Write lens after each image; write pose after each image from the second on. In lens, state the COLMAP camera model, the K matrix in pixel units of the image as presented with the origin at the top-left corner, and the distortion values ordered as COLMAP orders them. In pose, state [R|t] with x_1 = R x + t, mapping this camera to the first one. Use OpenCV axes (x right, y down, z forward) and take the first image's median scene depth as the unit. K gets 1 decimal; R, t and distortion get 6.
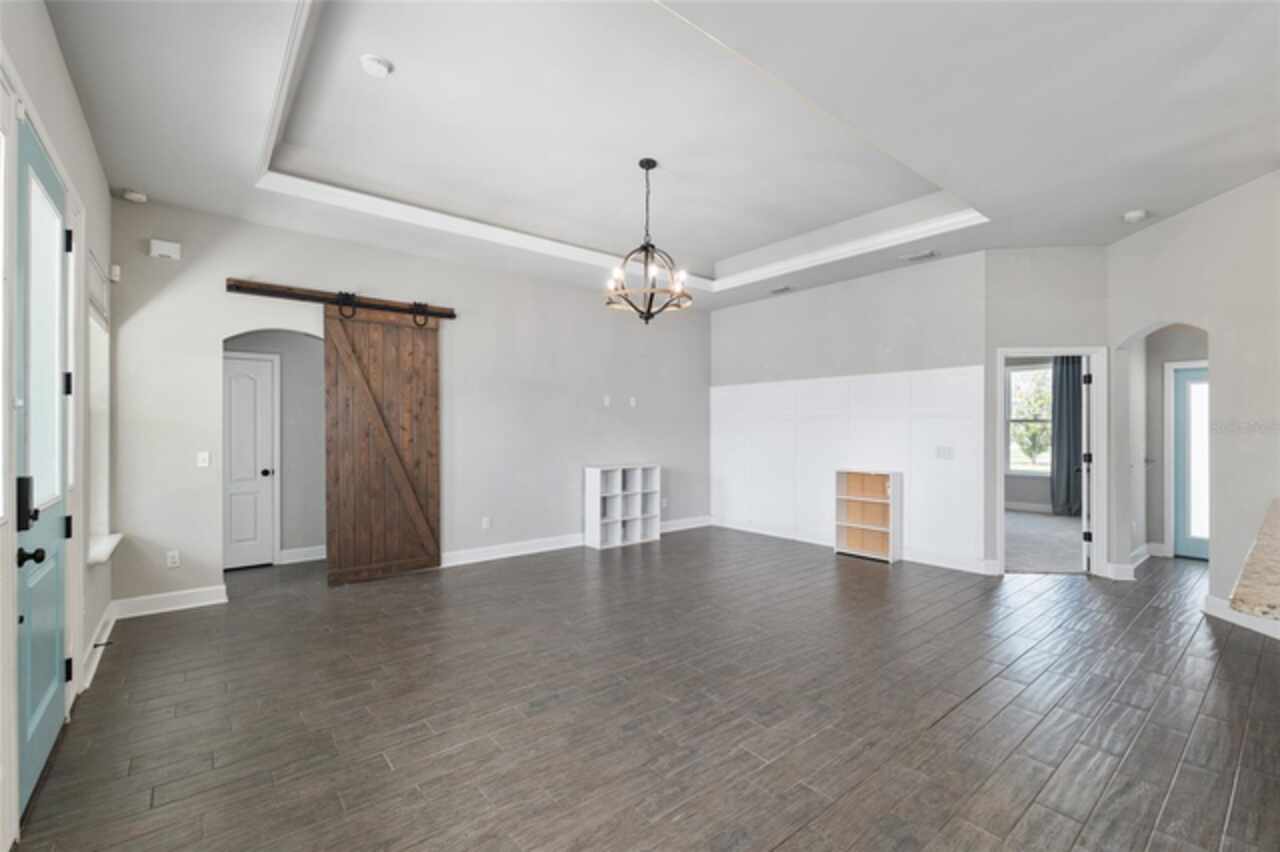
lens RADIAL K [[563.9, 0, 621.7], [0, 563.9, 426.6], [0, 0, 1]] dist [-0.002838, -0.001426]
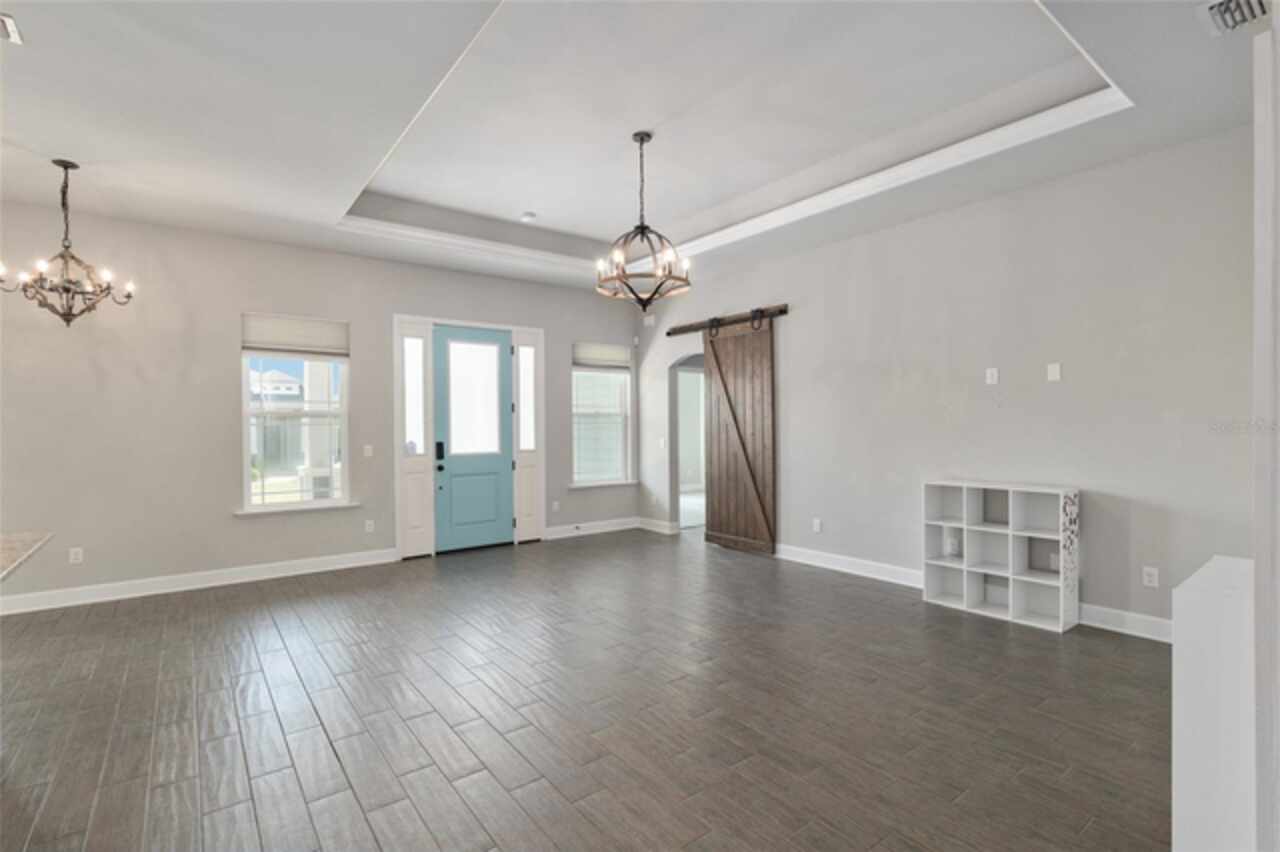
lens RADIAL K [[584.3, 0, 626.7], [0, 584.3, 426.9], [0, 0, 1]] dist [0.010407, 0.000185]
pose [[-0.030010, 0.007274, -0.999523, 0.833270], [0.014467, 0.999872, 0.006842, -0.001491], [0.999445, -0.014254, -0.030112, 0.826588]]
